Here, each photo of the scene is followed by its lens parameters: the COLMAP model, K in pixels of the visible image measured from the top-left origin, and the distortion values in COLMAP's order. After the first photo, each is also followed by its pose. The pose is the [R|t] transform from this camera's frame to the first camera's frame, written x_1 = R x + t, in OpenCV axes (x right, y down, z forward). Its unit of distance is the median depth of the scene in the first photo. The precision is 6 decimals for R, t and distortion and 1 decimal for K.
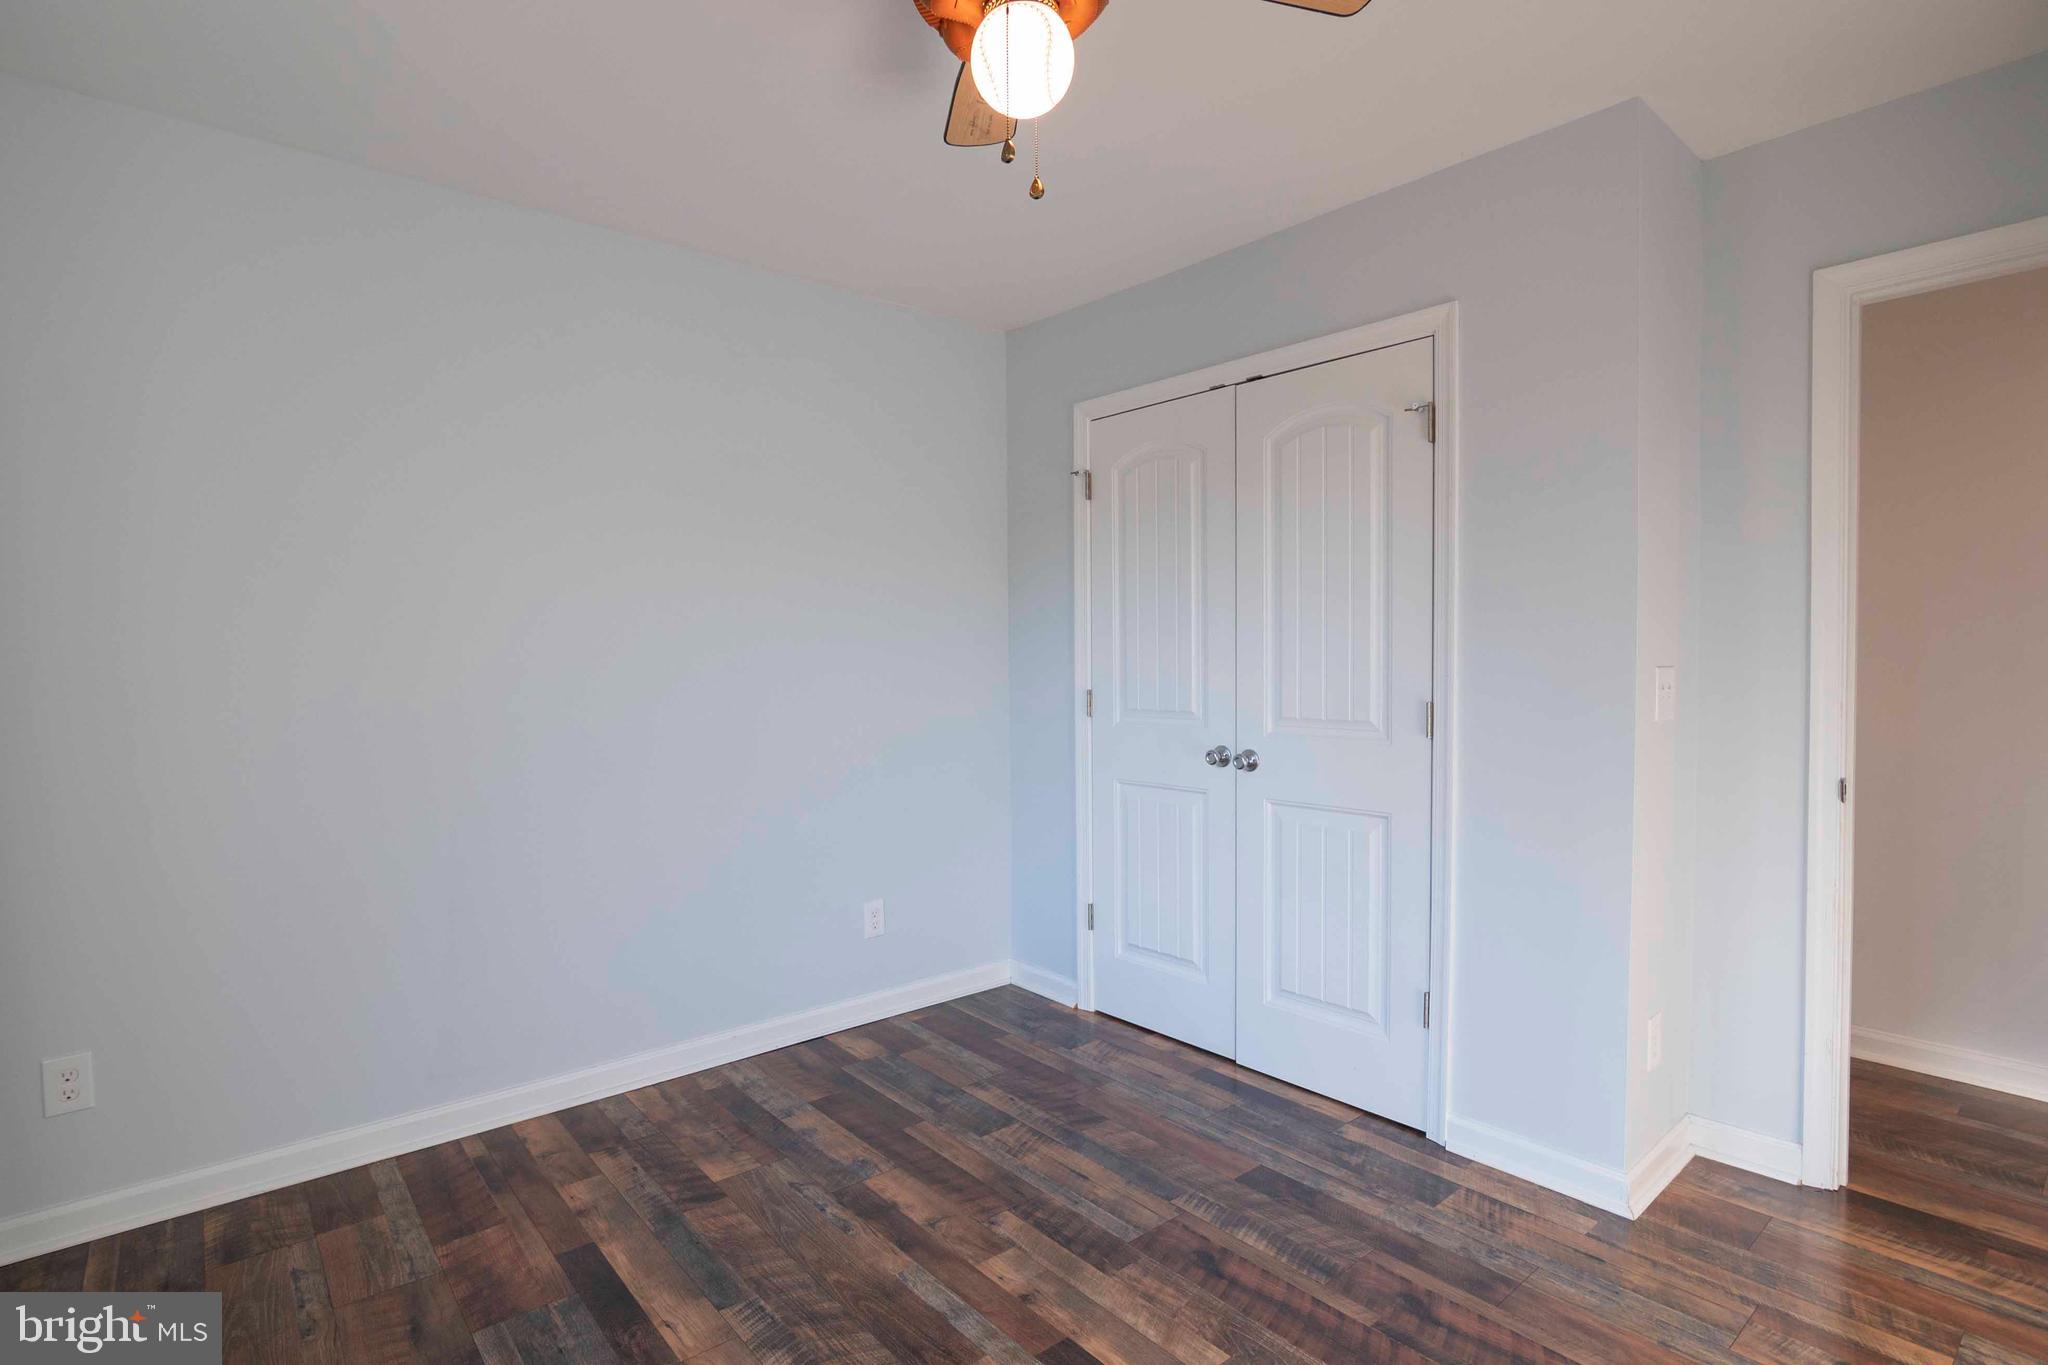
lens RADIAL K [[1033.0, 0, 1018.3], [0, 1033.0, 692.3], [0, 0, 1]] dist [-0.029725, 0.010402]
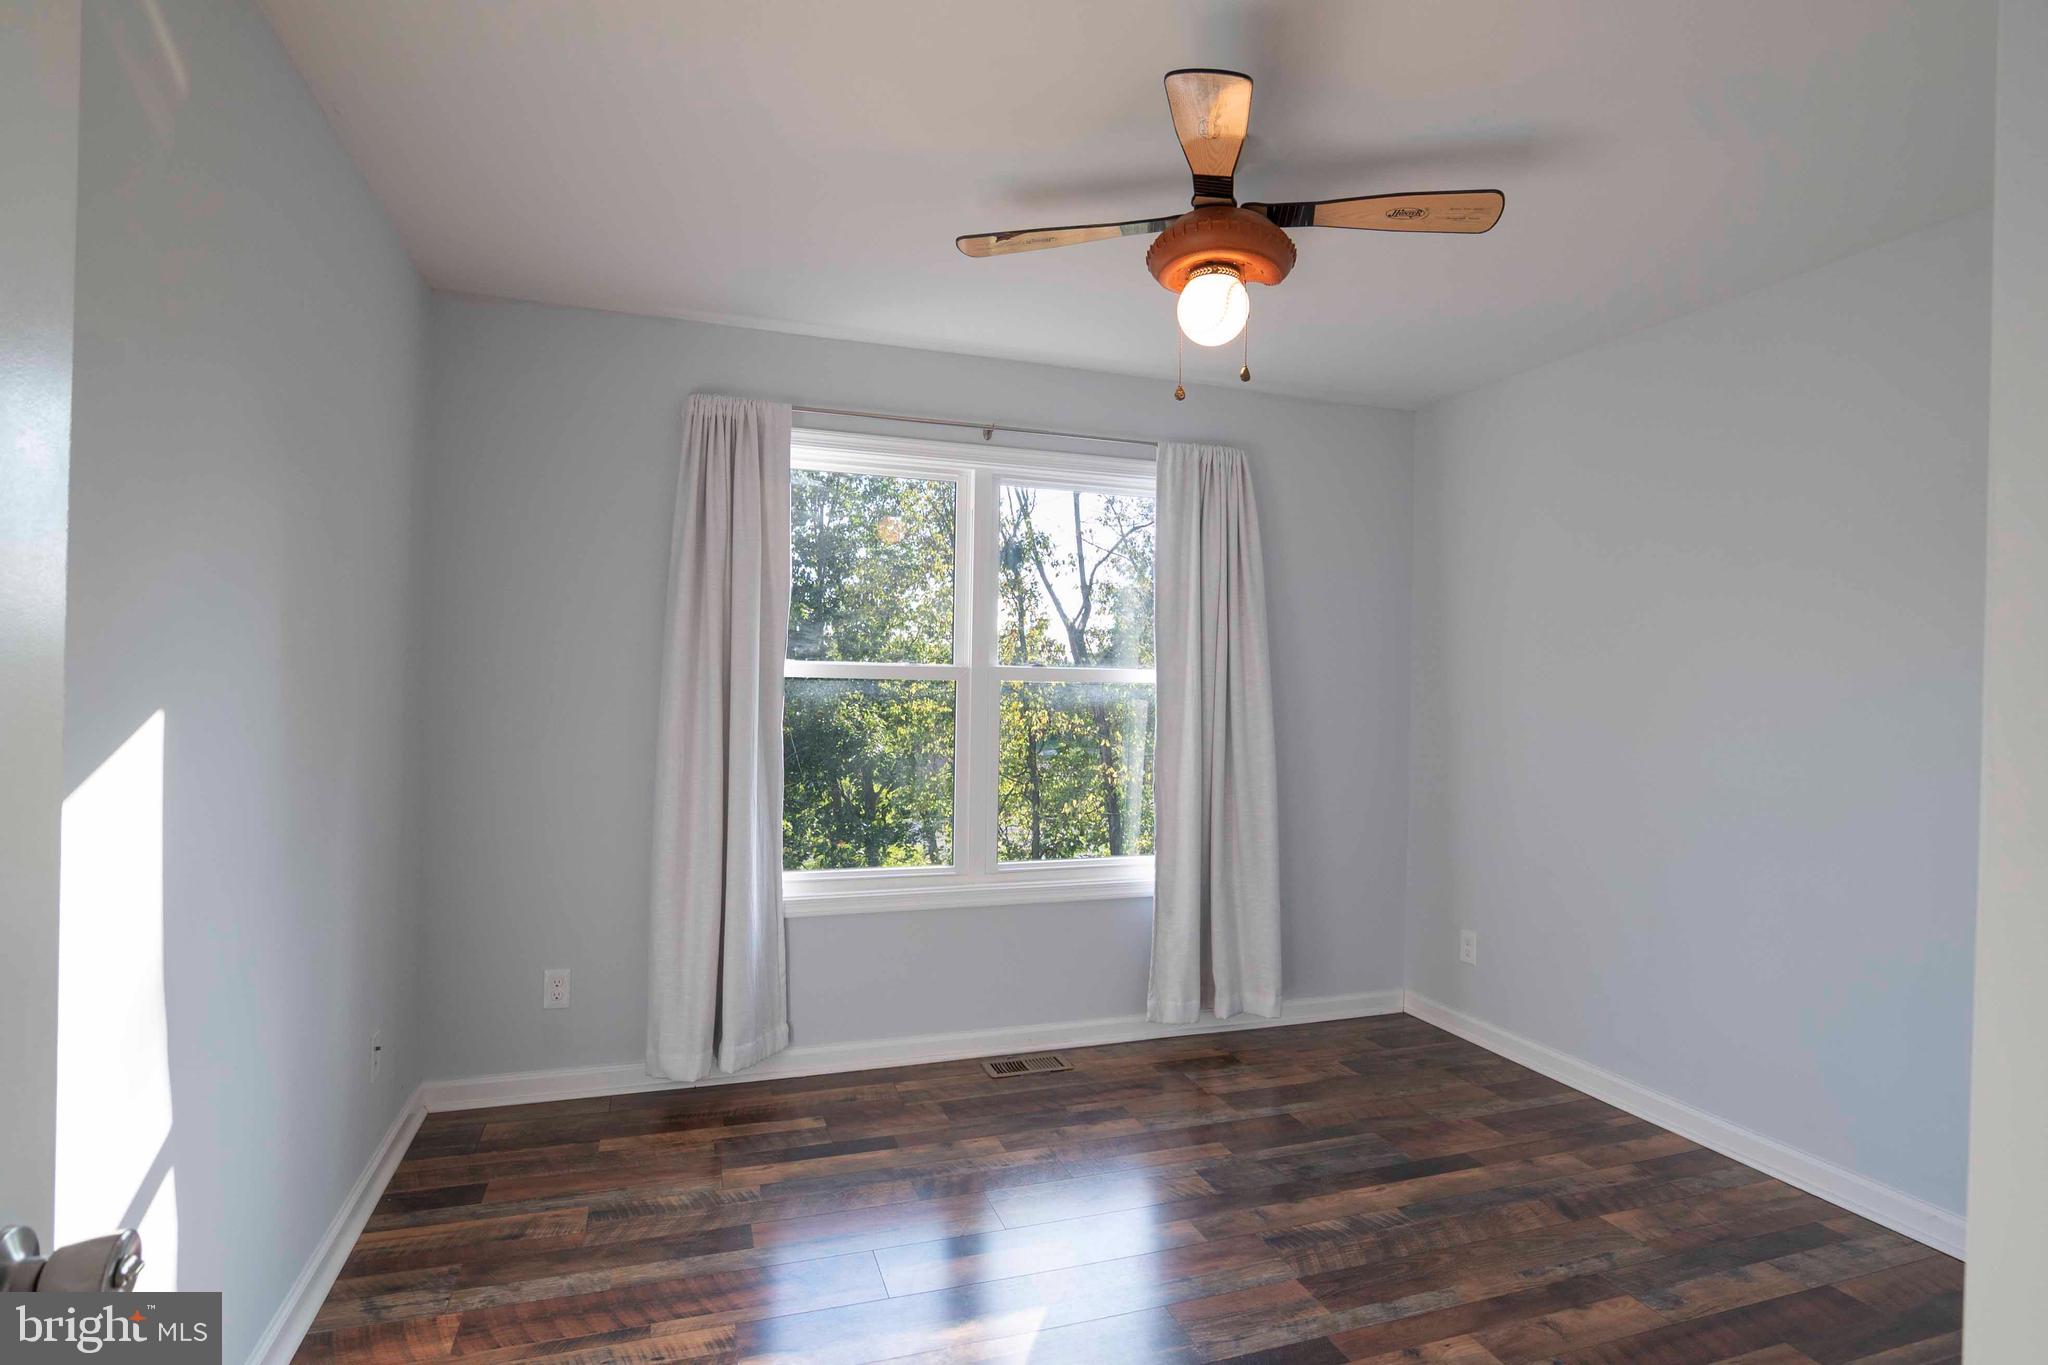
lens RADIAL K [[1033.0, 0, 1018.3], [0, 1033.0, 692.3], [0, 0, 1]] dist [-0.029725, 0.010402]
pose [[-0.375019, 0.011764, -0.926943, 0.963340], [-0.046932, 0.998396, 0.031658, -0.077888], [0.925828, 0.055376, -0.373865, 0.852318]]
